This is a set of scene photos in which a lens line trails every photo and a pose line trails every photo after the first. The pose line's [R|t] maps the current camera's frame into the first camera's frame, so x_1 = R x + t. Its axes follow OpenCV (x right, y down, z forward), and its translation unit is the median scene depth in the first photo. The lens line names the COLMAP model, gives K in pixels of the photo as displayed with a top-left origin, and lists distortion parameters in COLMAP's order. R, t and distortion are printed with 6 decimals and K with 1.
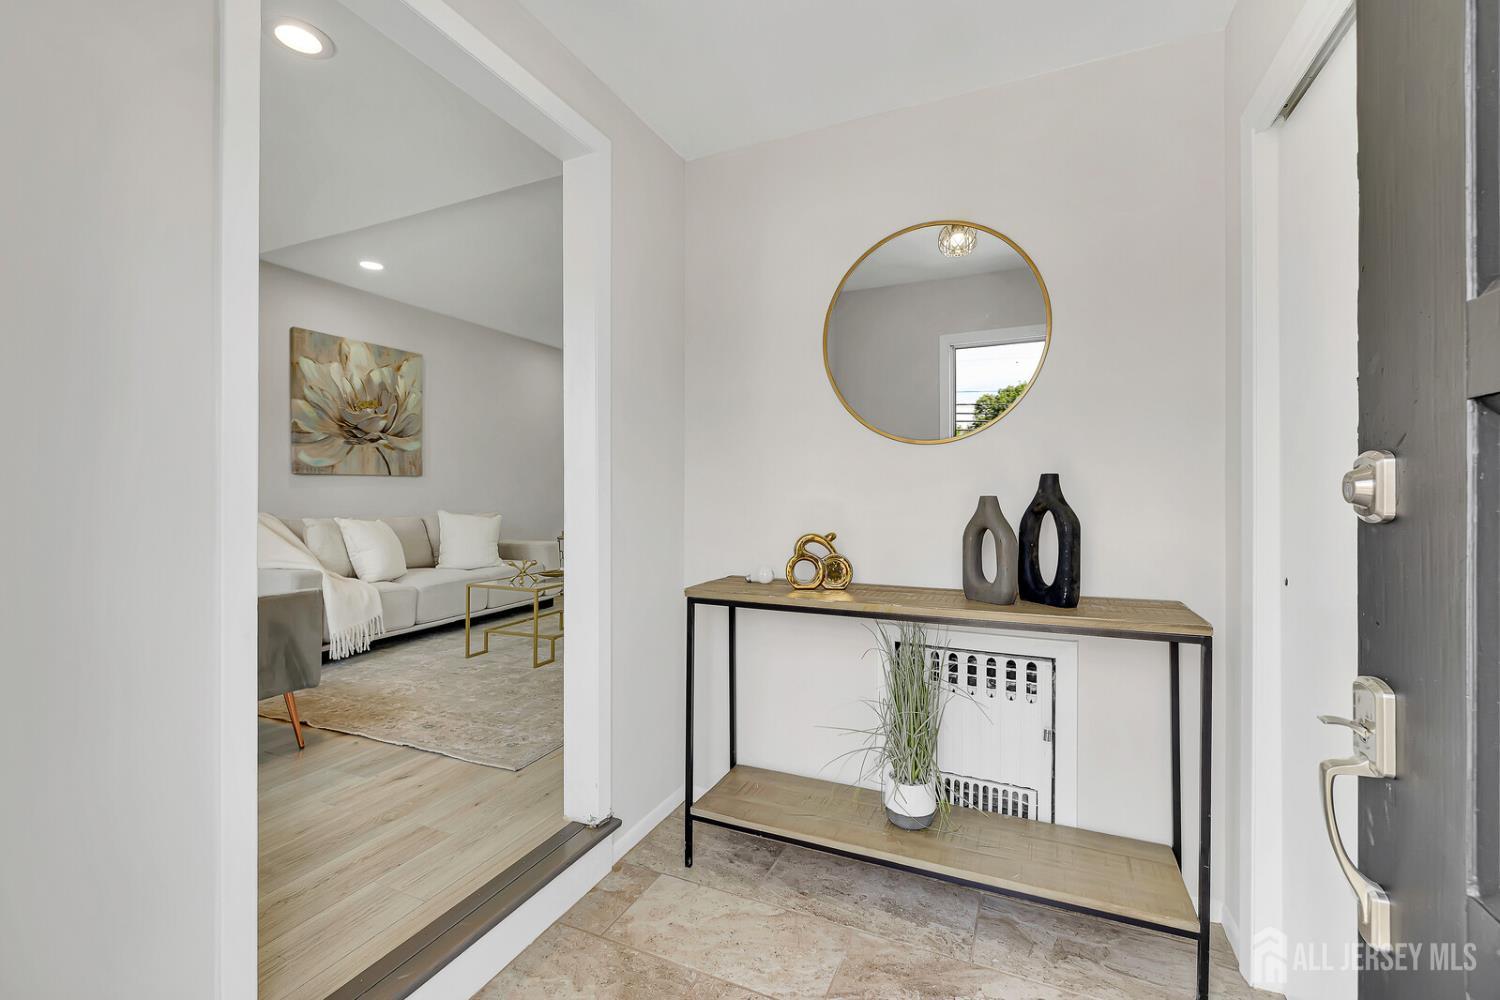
lens RADIAL K [[631.7, 0, 753.5], [0, 631.7, 492.2], [0, 0, 1]] dist [-0.001608, 0.000023]
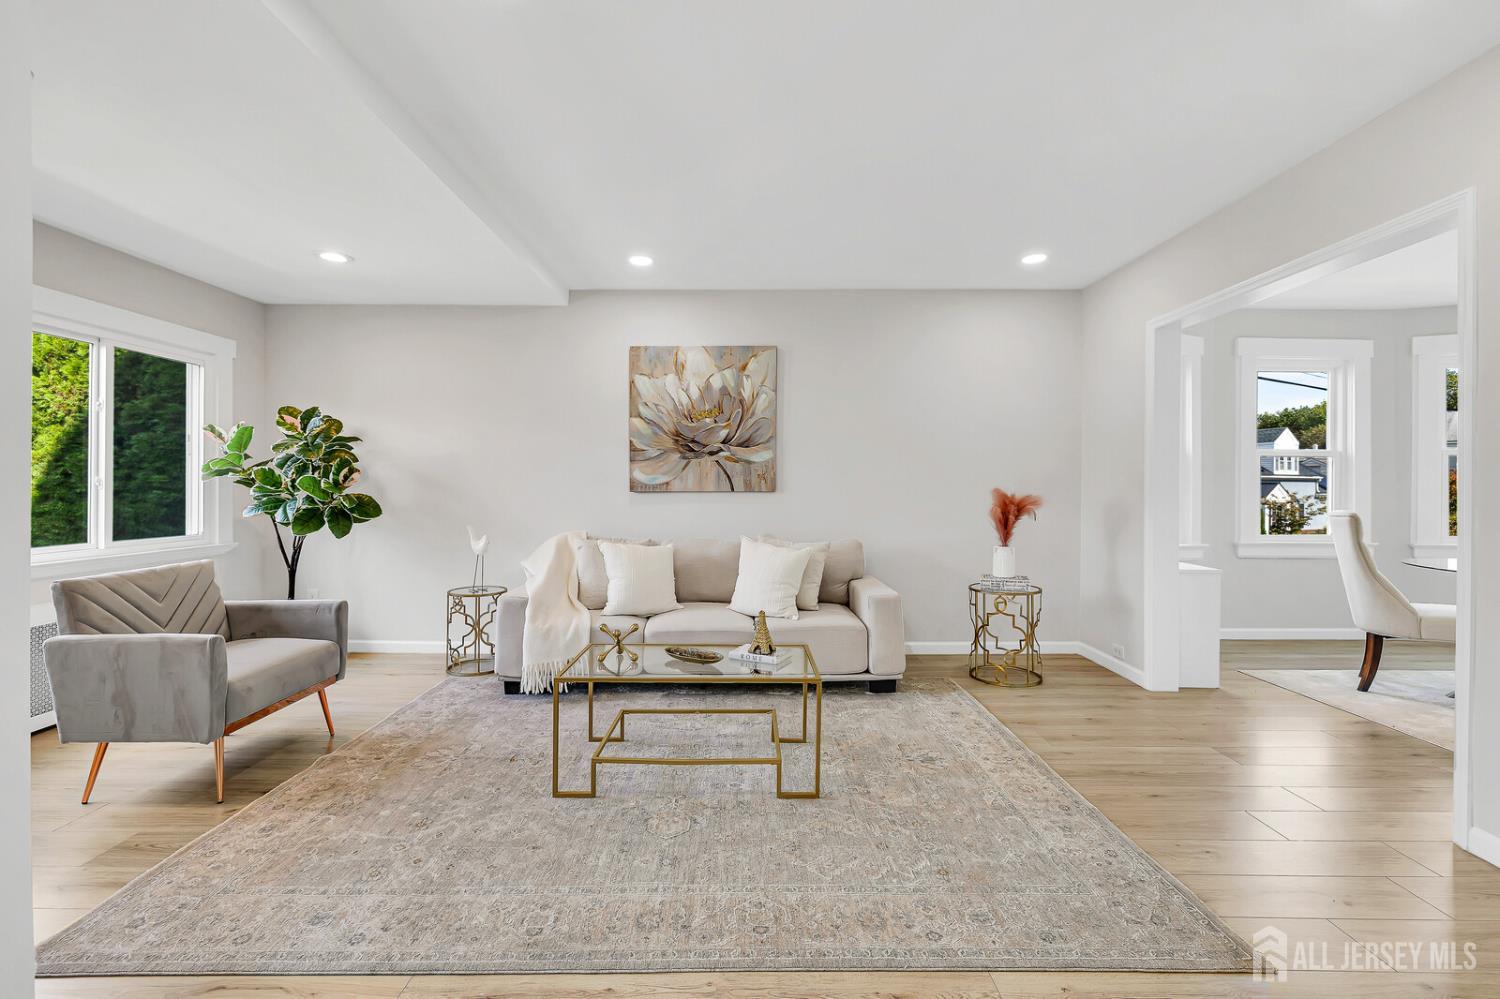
lens RADIAL K [[631.7, 0, 761.8], [0, 631.7, 496.8], [0, 0, 1]] dist [-0.001608, 0.000023]
pose [[0.415368, 0.006810, -0.909628, 0.249481], [-0.003367, 0.999977, 0.005950, -0.025406], [0.909647, 0.000591, 0.415382, 0.694777]]
